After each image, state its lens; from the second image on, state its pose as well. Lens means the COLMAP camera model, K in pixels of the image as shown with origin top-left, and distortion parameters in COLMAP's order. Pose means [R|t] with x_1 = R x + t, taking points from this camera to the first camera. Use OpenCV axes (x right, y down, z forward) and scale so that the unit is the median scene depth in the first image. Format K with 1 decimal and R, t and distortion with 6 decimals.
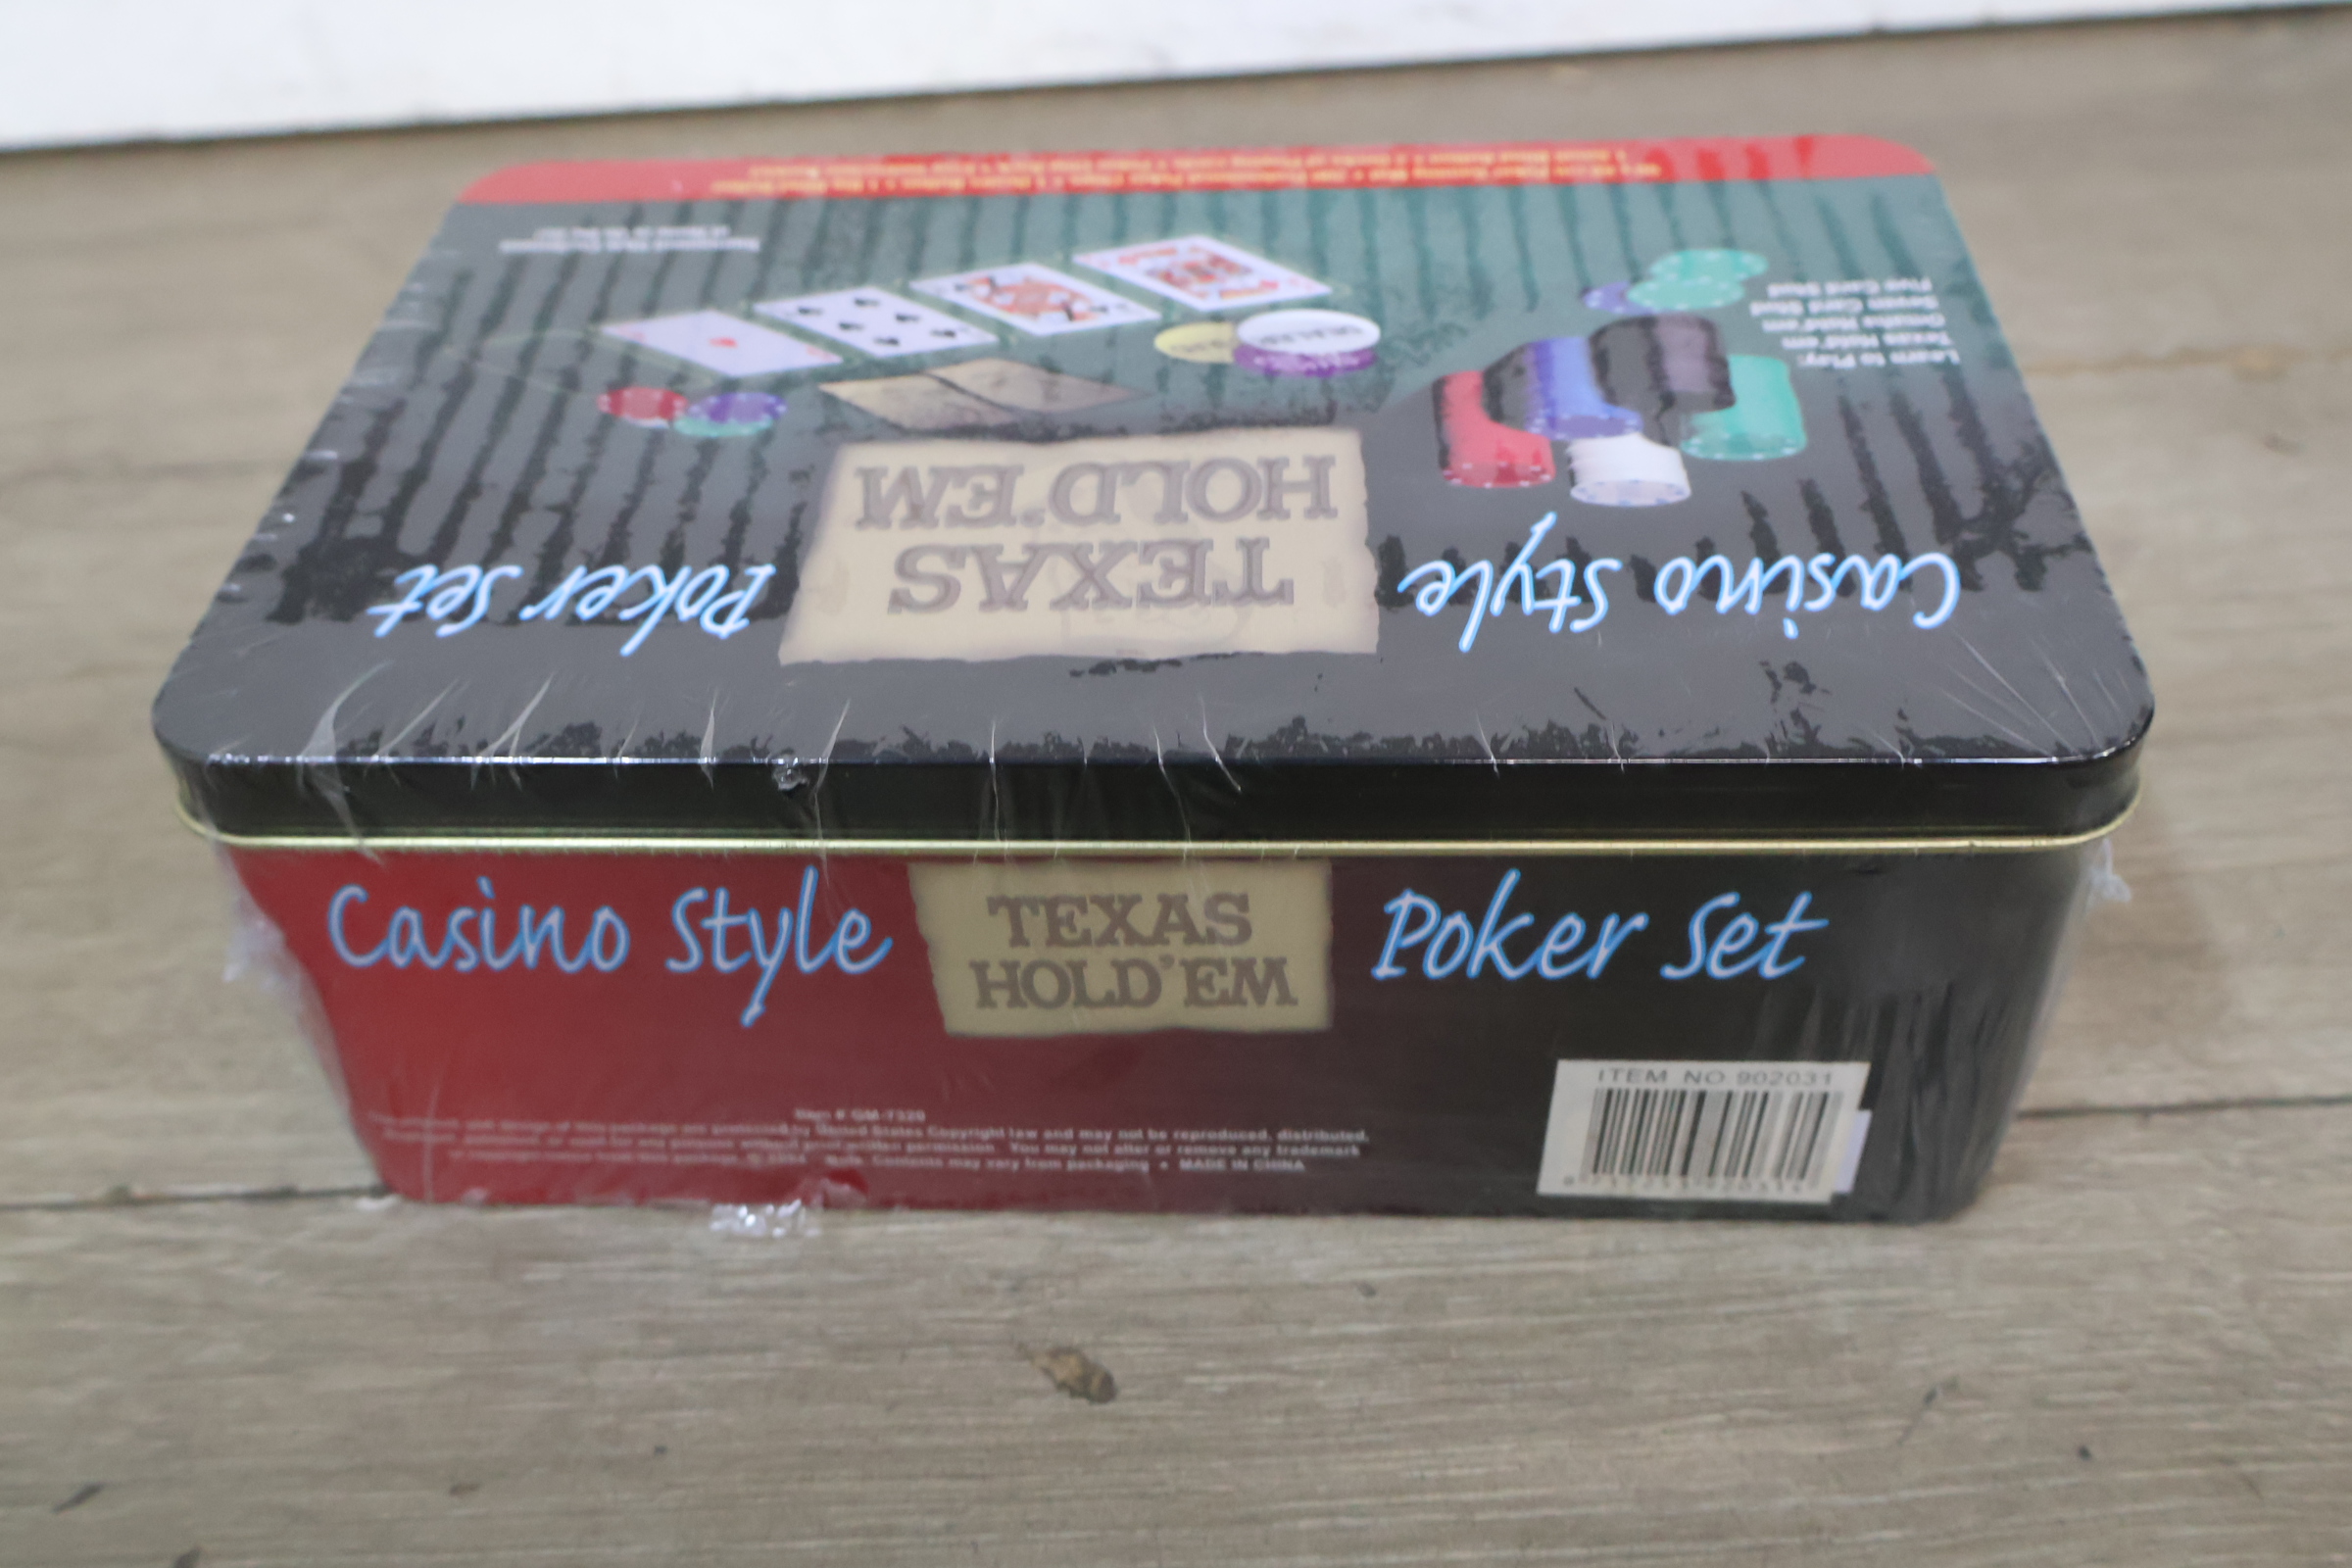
lens RADIAL K [[2174.5, 0, 1170.7], [0, 2174.5, 785.0], [0, 0, 1]] dist [0.018533, 0.003054]
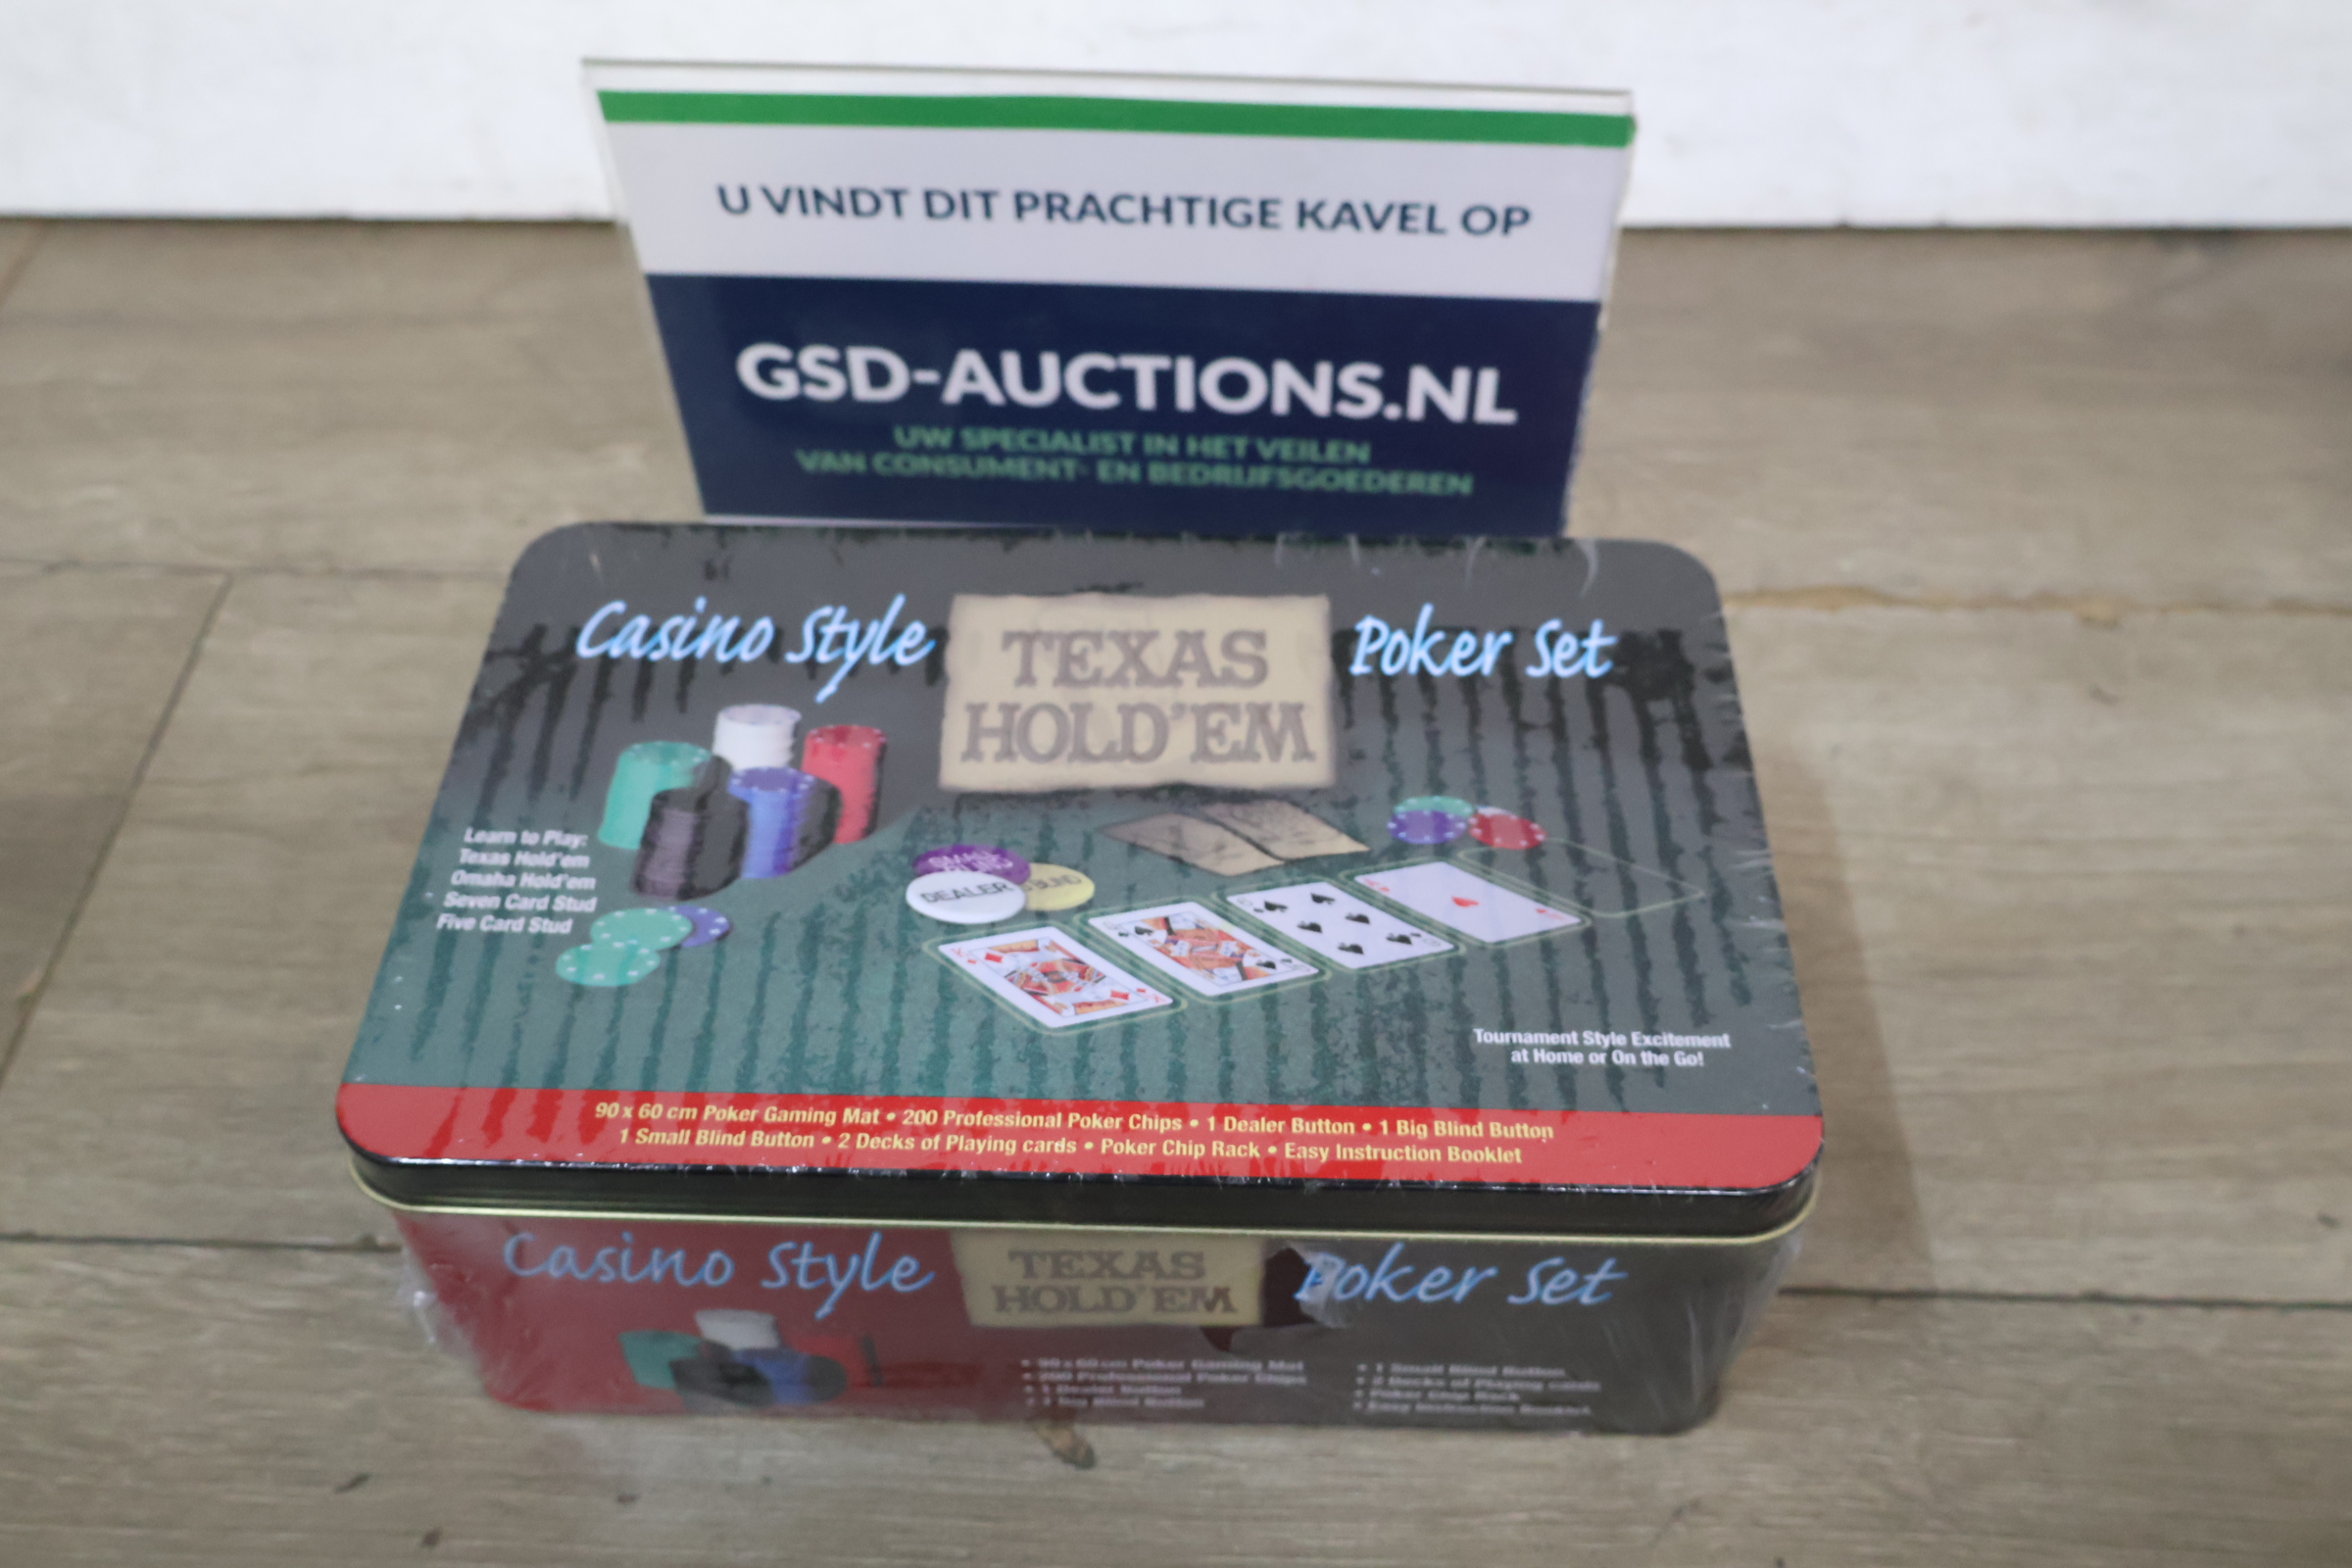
lens RADIAL K [[2166.2, 0, 1175.0], [0, 2166.2, 793.4], [0, 0, 1]] dist [0.023178, -0.011009]
pose [[-0.998079, 0.056427, 0.025571, -0.090054], [0.023385, -0.039062, 0.998963, -1.471966], [0.057367, 0.997642, 0.037667, 0.958605]]
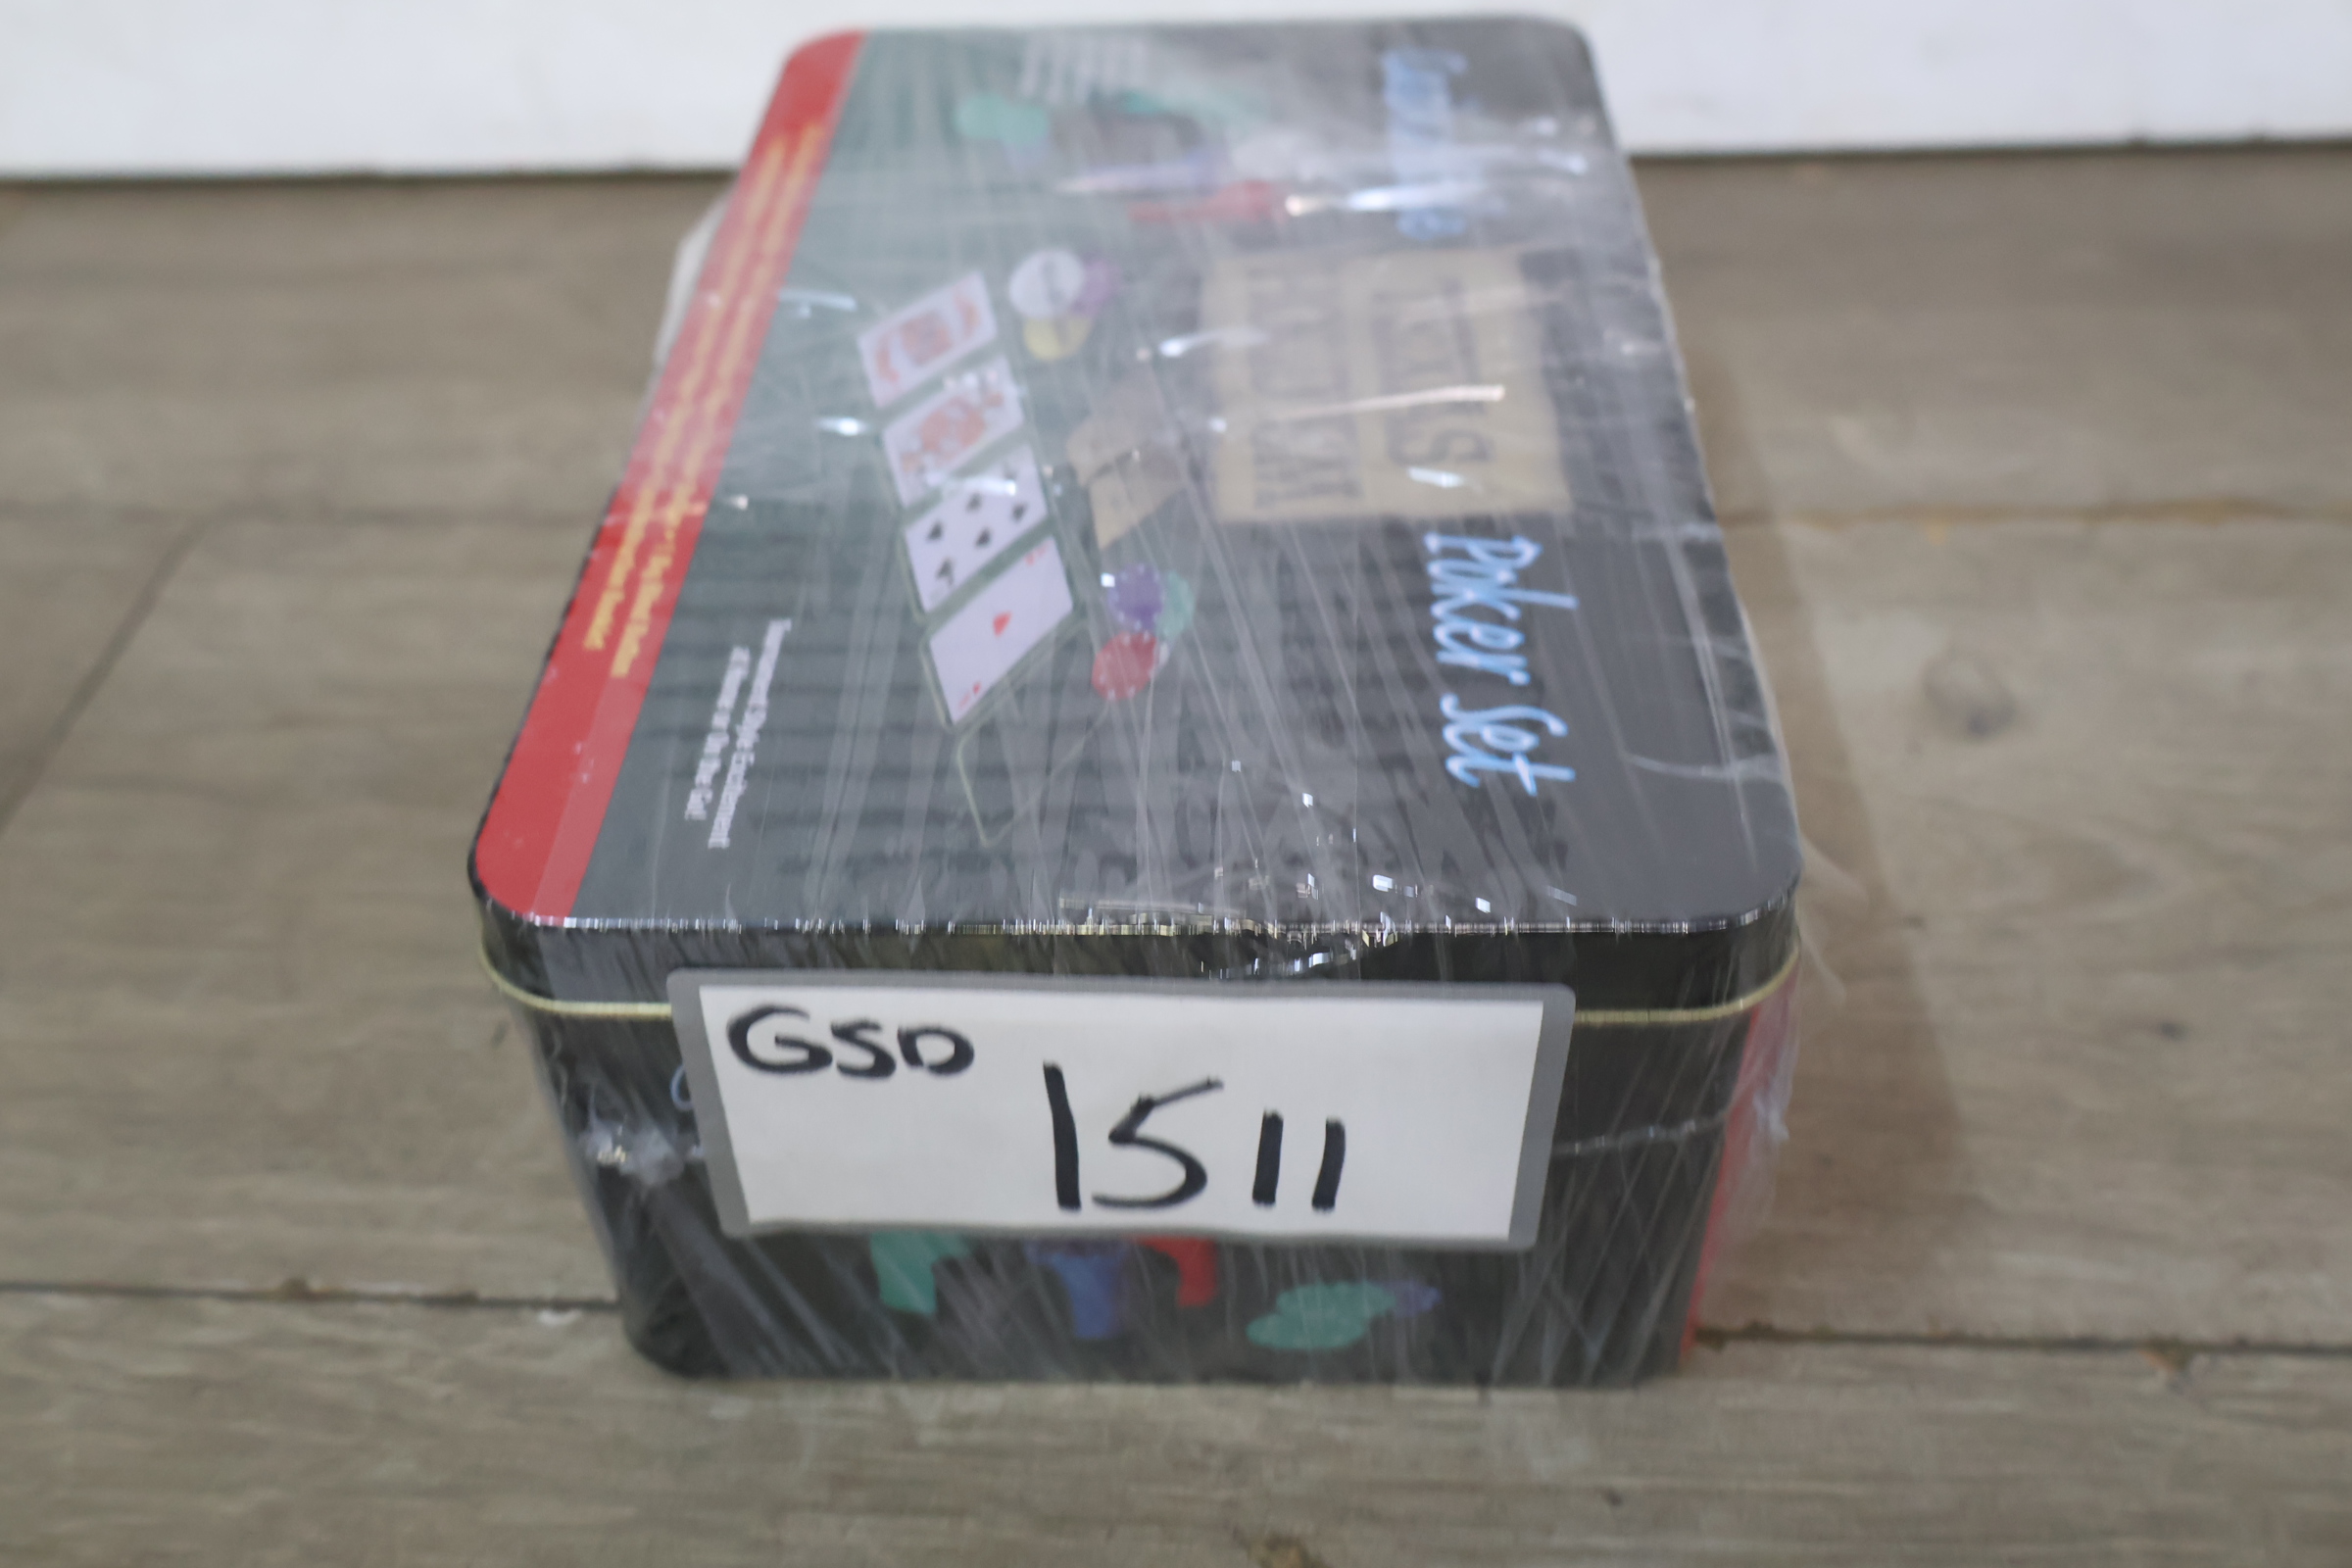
lens RADIAL K [[2152.1, 0, 1176.0], [0, 2152.1, 784.0], [0, 0, 1]] dist [0.013967, -0.000005]
pose [[-0.020165, -0.633825, 0.773214, -0.975342], [0.708933, 0.536263, 0.458079, -0.549274], [-0.704988, 0.557394, 0.438525, 0.661466]]
